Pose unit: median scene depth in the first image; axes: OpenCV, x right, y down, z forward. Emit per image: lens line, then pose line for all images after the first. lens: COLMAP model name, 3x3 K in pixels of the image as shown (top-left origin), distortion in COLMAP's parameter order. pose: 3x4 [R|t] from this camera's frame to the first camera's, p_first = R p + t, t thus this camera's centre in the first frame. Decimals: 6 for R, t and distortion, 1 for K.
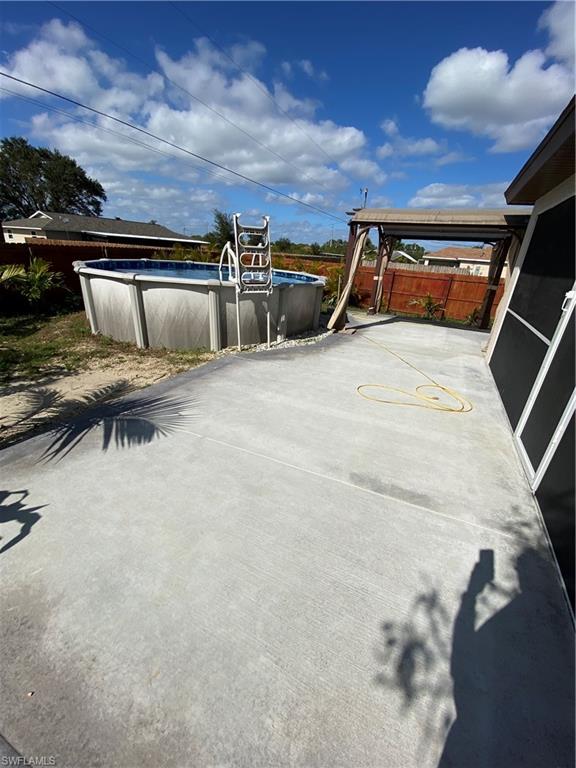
lens RADIAL K [[313.4, 0, 288.0], [0, 313.4, 384.0], [0, 0, 1]] dist [0.019125, -0.017606]
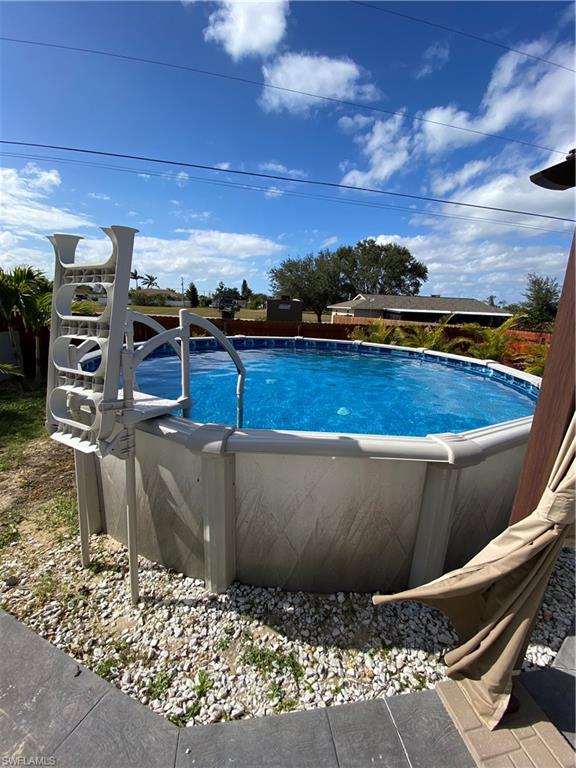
lens RADIAL K [[313.4, 0, 288.0], [0, 313.4, 384.0], [0, 0, 1]] dist [0.019125, -0.017606]
pose [[0.567075, 0.157809, -0.808407, 0.049227], [-0.332018, 0.941999, -0.049015, -0.069685], [0.753784, 0.296201, 0.586579, 0.167382]]
